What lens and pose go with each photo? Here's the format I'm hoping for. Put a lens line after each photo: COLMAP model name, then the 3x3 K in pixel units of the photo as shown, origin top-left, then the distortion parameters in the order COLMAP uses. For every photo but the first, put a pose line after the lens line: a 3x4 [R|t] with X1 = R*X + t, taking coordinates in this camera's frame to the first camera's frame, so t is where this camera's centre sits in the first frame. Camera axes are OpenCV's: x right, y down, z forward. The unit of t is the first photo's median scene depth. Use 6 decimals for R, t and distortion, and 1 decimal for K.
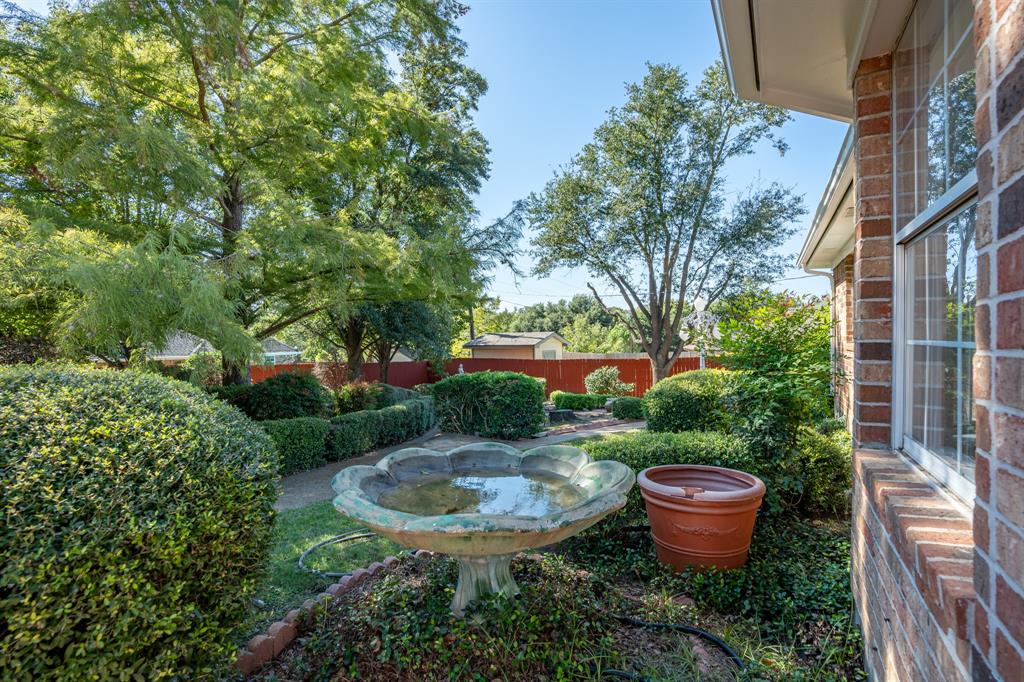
lens RADIAL K [[466.9, 0, 512.3], [0, 466.9, 341.0], [0, 0, 1]] dist [-0.008745, 0.002550]
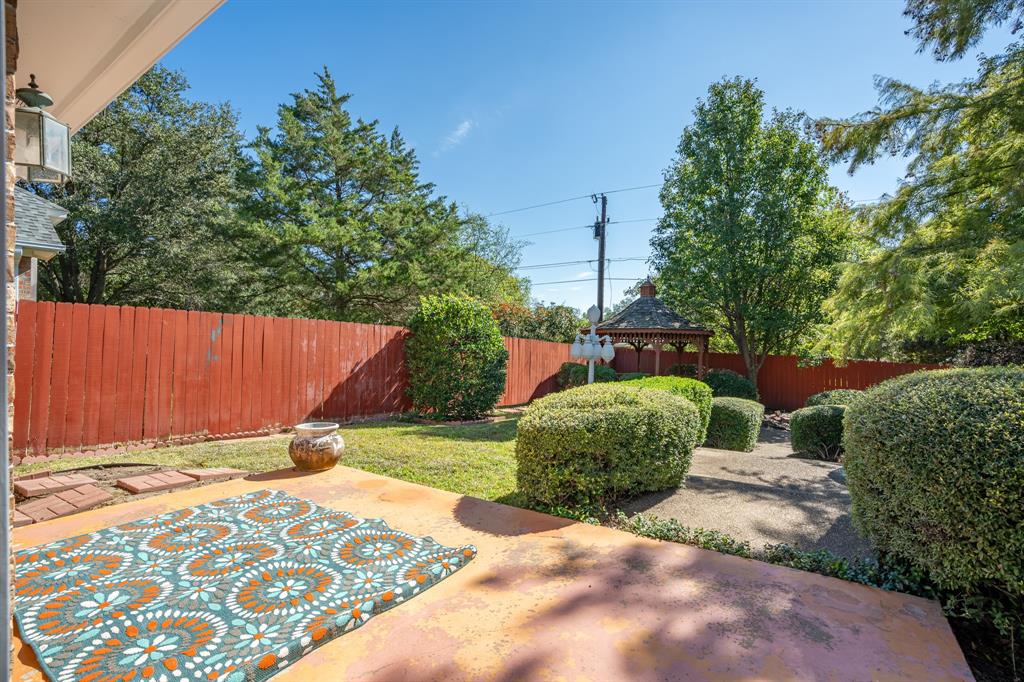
lens RADIAL K [[466.9, 0, 512.9], [0, 466.9, 340.6], [0, 0, 1]] dist [-0.008745, 0.002550]
pose [[-0.072401, -0.002898, -0.997371, 0.948146], [0.001945, 0.999993, -0.003047, -0.052131], [0.997374, -0.002161, -0.072395, -0.799043]]
